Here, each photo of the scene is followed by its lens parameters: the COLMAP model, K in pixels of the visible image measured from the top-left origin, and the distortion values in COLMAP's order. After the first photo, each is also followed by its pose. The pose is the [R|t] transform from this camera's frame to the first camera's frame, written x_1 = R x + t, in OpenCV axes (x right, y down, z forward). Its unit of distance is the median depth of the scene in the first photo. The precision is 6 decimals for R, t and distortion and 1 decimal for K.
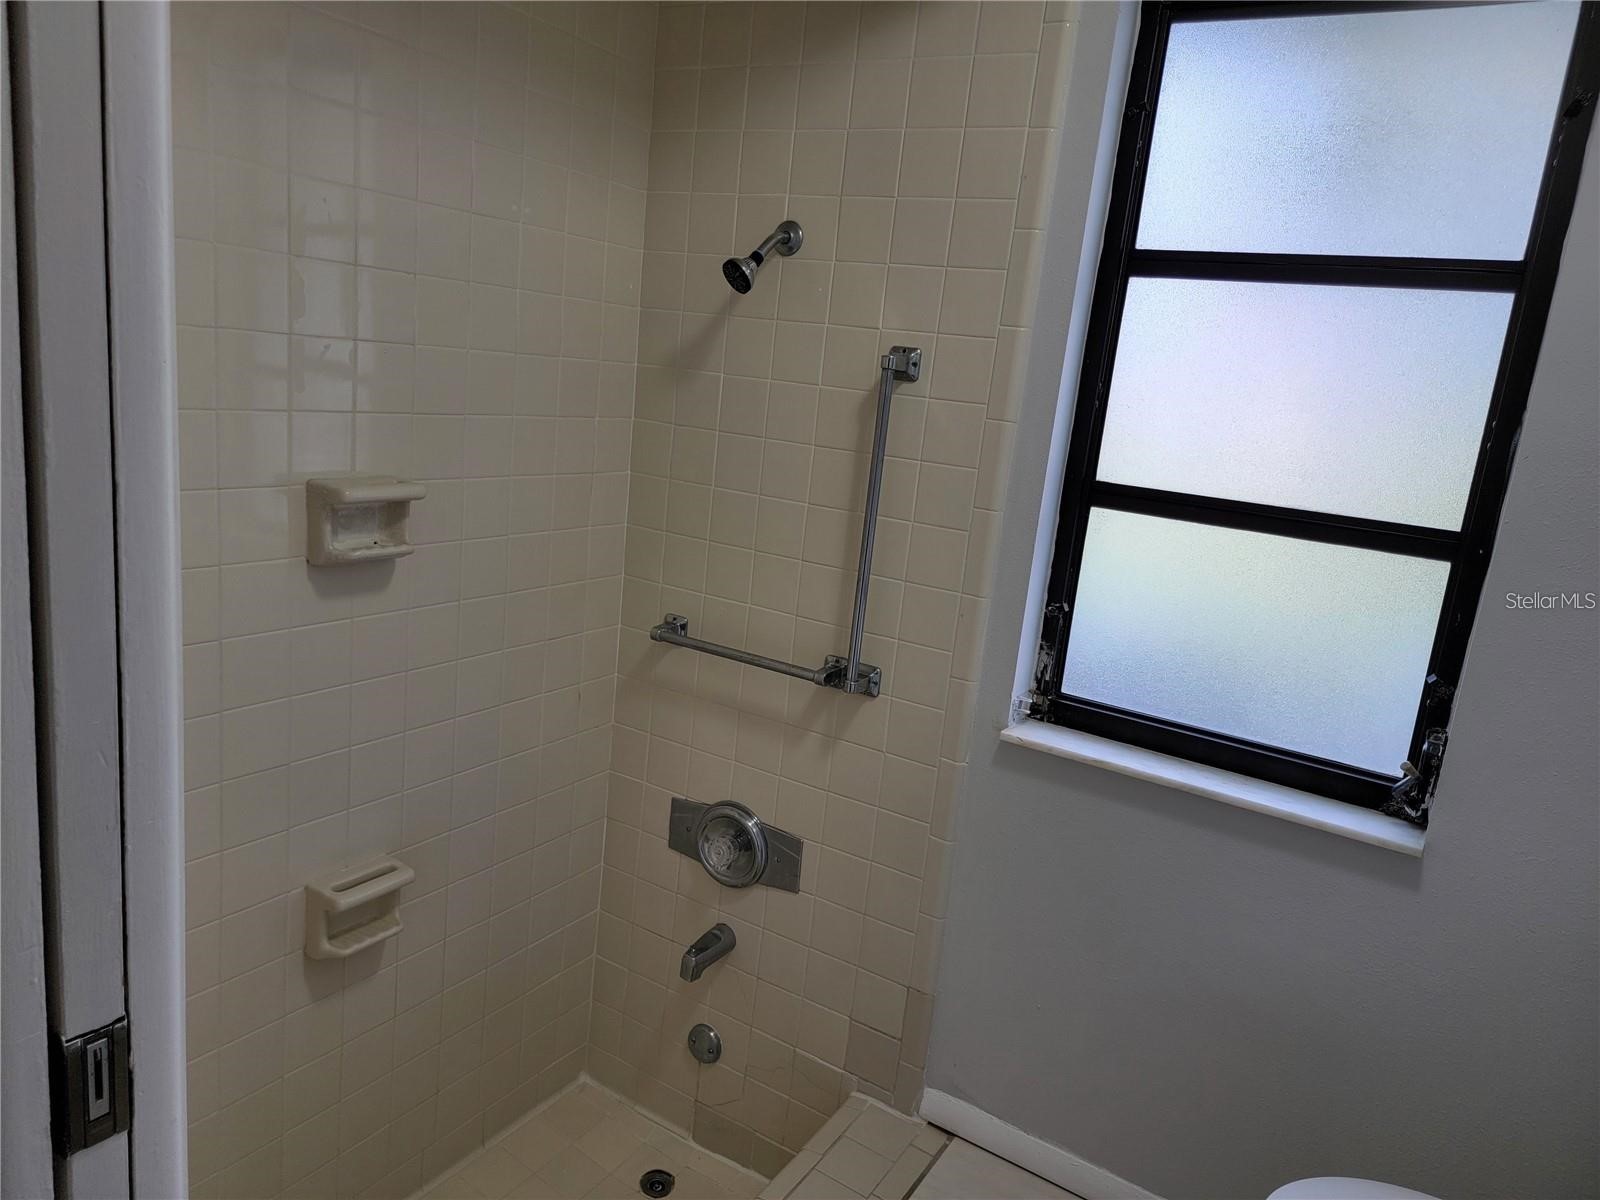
lens RADIAL K [[1123.3, 0, 794.4], [0, 1123.3, 598.9], [0, 0, 1]] dist [0.076795, -0.054043]
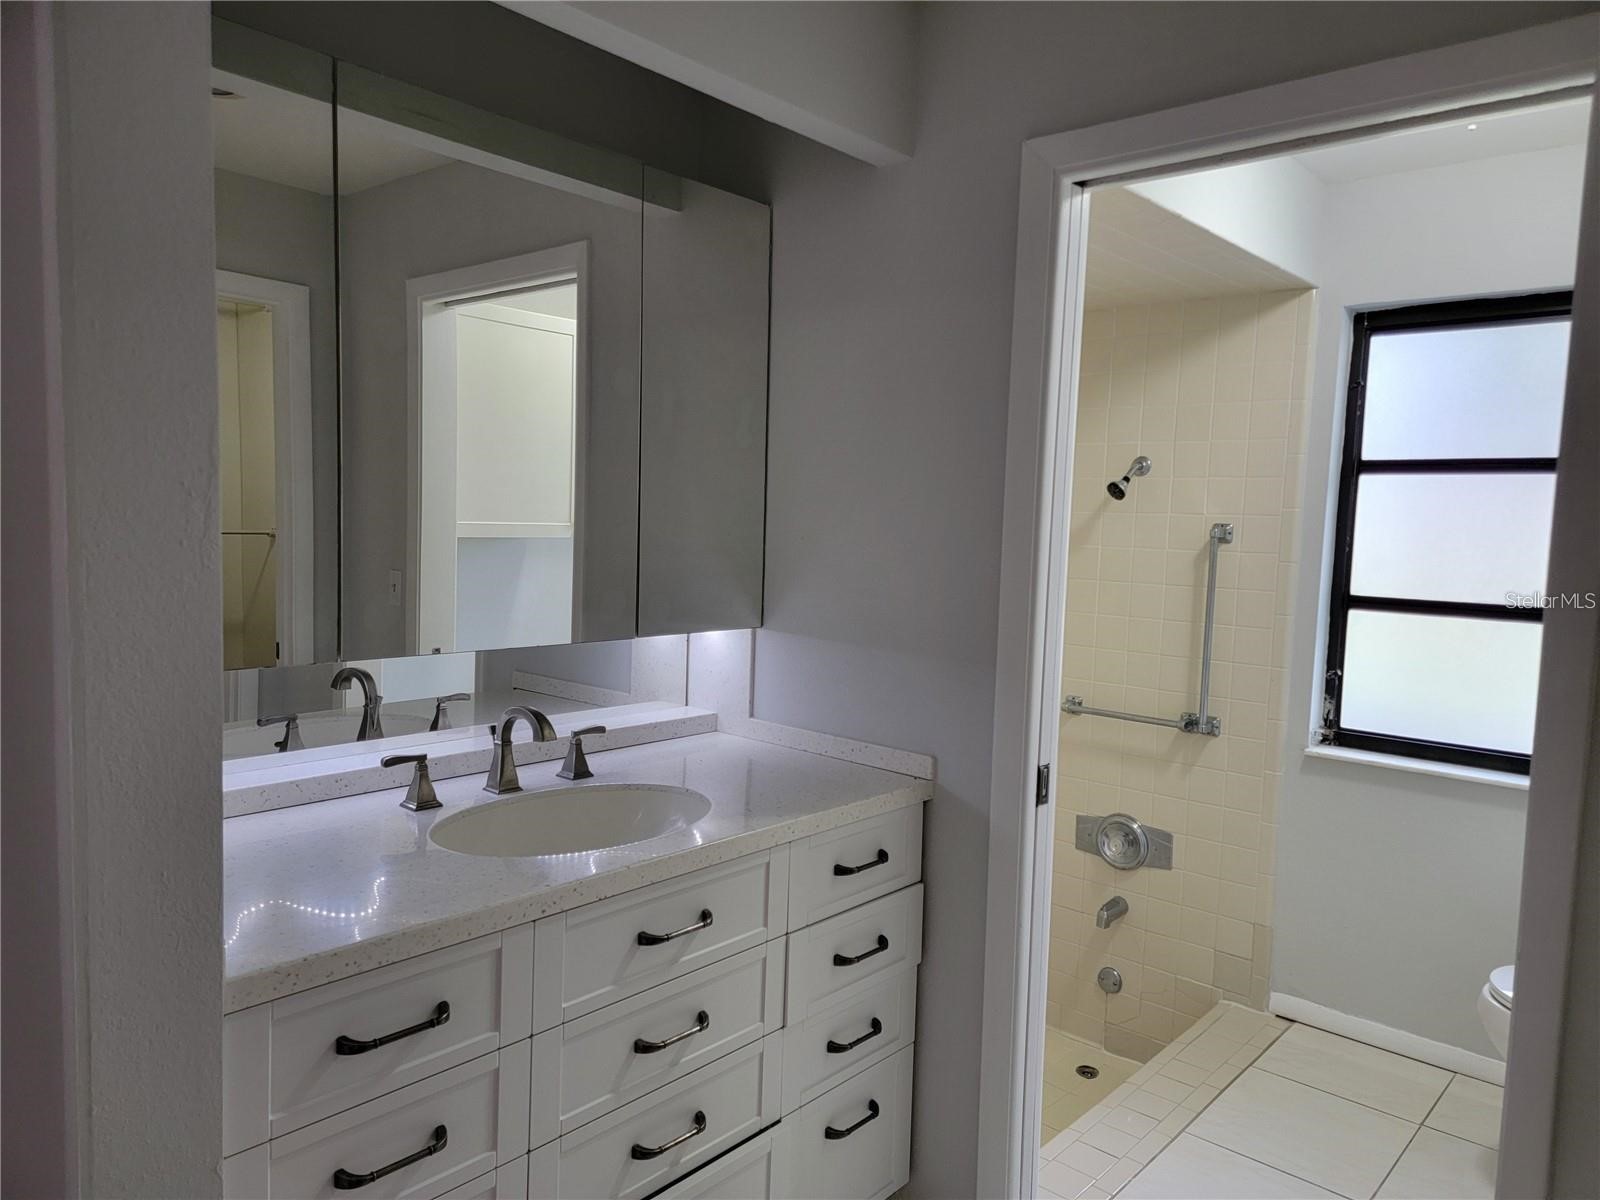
lens RADIAL K [[1123.3, 0, 831.3], [0, 1123.3, 608.5], [0, 0, 1]] dist [0.076795, -0.054043]
pose [[0.987937, -0.053939, -0.145156, -0.224818], [0.033065, 0.989235, -0.142553, 0.117351], [0.151282, 0.136034, 0.979085, -0.686713]]
